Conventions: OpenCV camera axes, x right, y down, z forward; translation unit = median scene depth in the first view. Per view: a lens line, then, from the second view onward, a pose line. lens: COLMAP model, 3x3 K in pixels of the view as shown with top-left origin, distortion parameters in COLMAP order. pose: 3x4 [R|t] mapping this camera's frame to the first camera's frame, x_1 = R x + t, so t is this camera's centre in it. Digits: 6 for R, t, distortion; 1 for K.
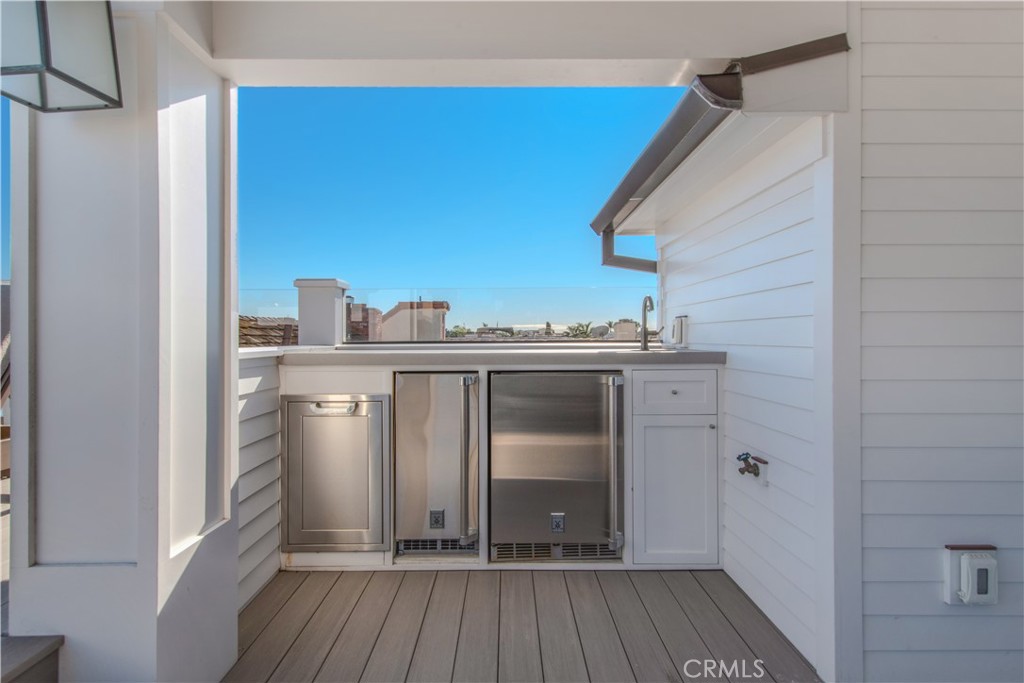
lens RADIAL K [[510.0, 0, 510.3], [0, 510.0, 333.1], [0, 0, 1]] dist [0.000749, 0.000138]
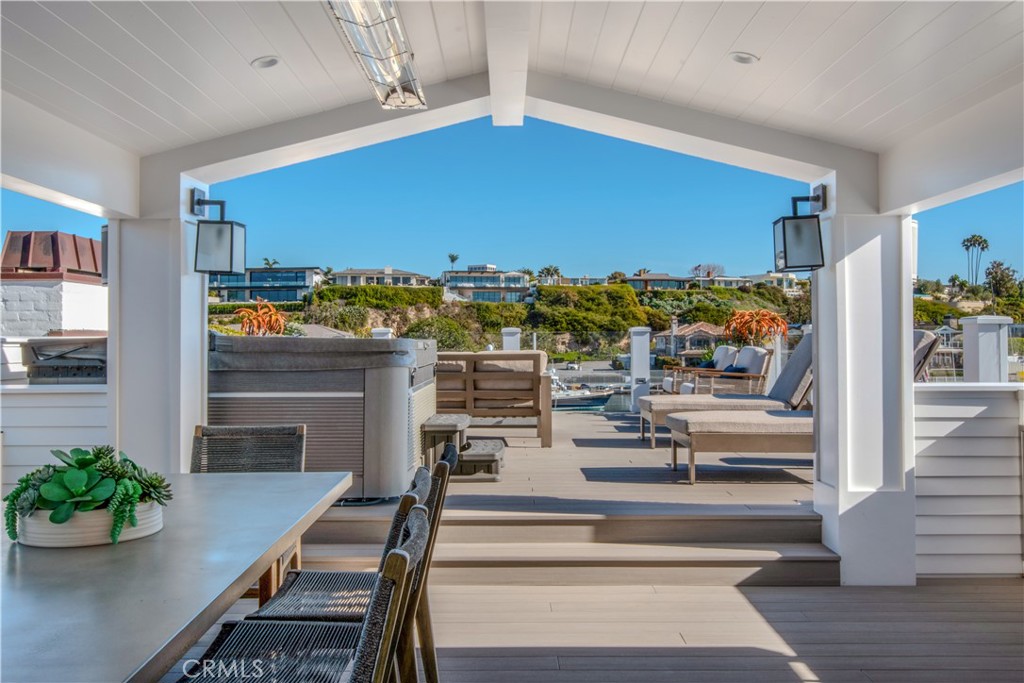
lens RADIAL K [[850.0, 0, 512.0], [0, 850.0, 341.5], [0, 0, 1]] dist [0.028407, 0.002732]
pose [[-0.000721, -0.002299, -0.999997, 2.319232], [0.006620, 0.999975, -0.002304, -0.112810], [0.999978, -0.006621, -0.000706, -0.240167]]
